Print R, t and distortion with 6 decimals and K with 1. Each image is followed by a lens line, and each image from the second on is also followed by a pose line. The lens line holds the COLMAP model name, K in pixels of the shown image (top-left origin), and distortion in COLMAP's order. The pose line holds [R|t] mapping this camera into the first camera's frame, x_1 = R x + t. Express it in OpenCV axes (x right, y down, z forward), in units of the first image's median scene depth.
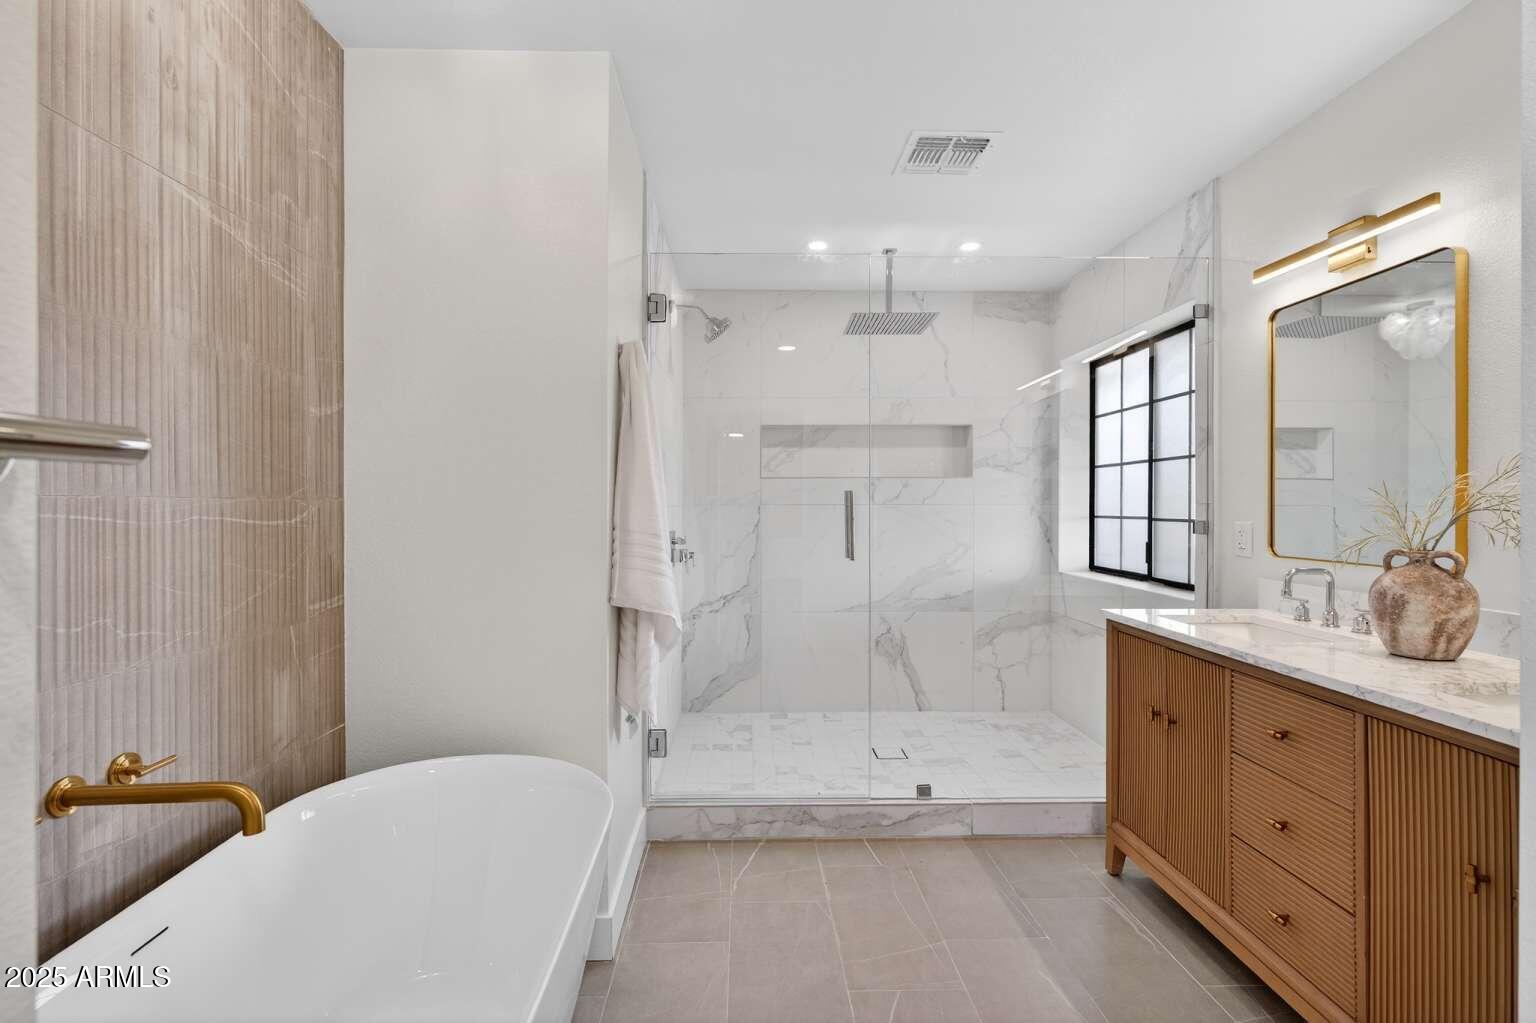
lens RADIAL K [[693.2, 0, 764.8], [0, 693.2, 506.2], [0, 0, 1]] dist [-0.003098, 0.002867]
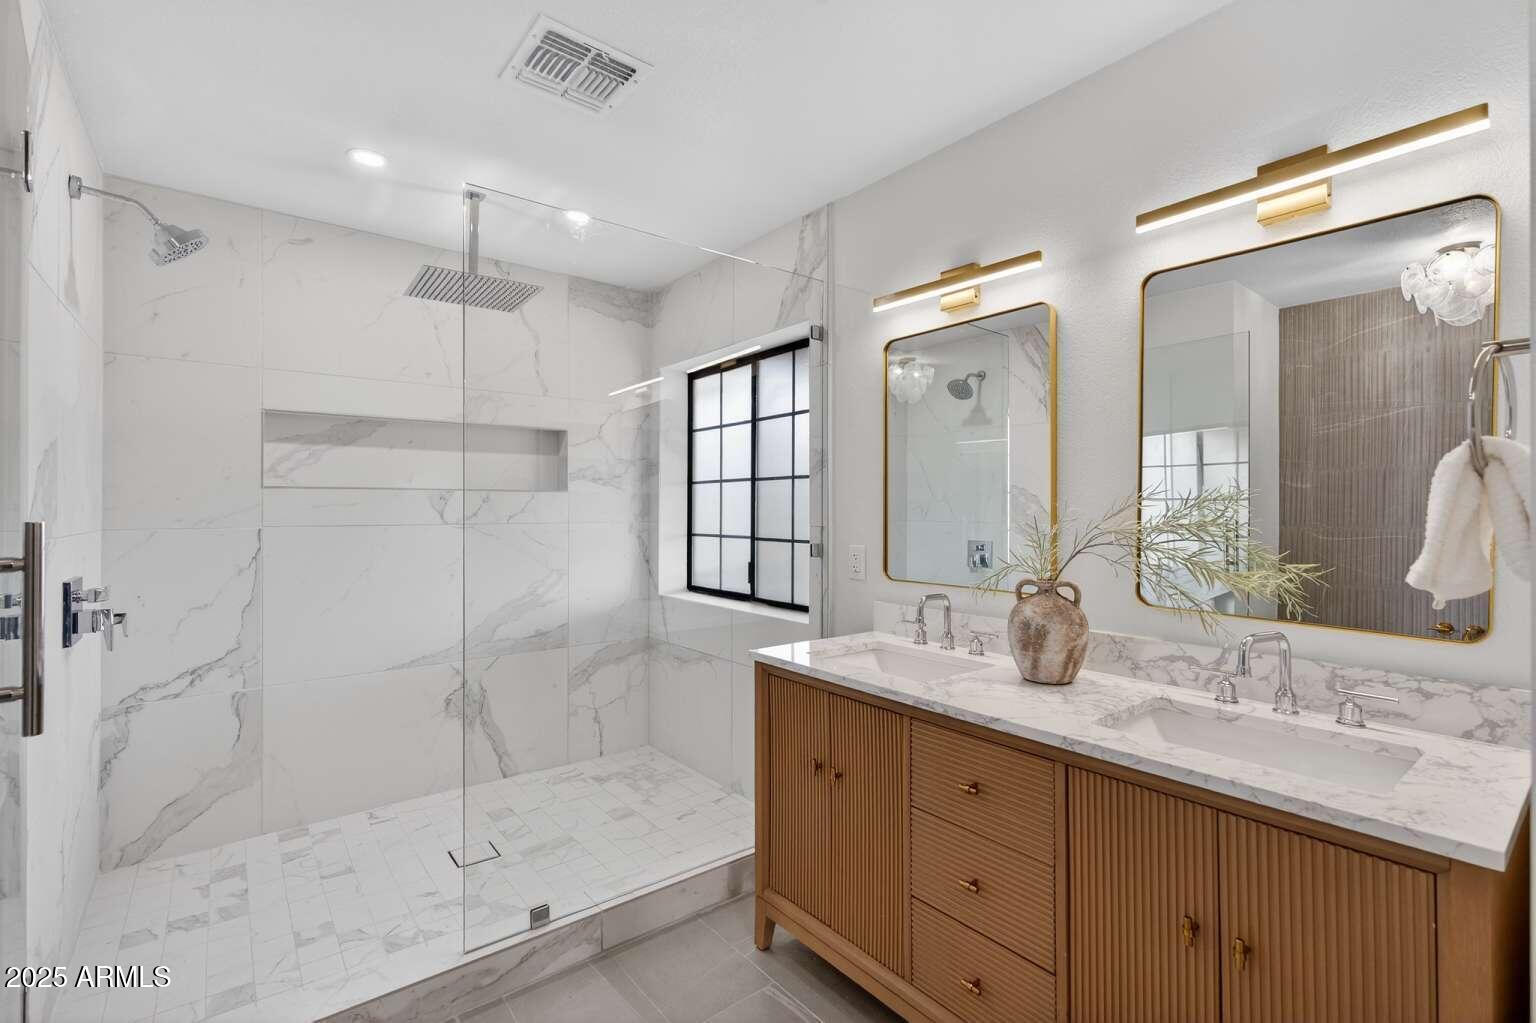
lens RADIAL K [[693.2, 0, 770.3], [0, 693.2, 509.2], [0, 0, 1]] dist [-0.003098, 0.002867]
pose [[0.801064, 0.002201, 0.598575, -0.020207], [-0.000504, 0.999995, -0.003003, -0.026237], [-0.598578, 0.002104, 0.801061, 0.251027]]
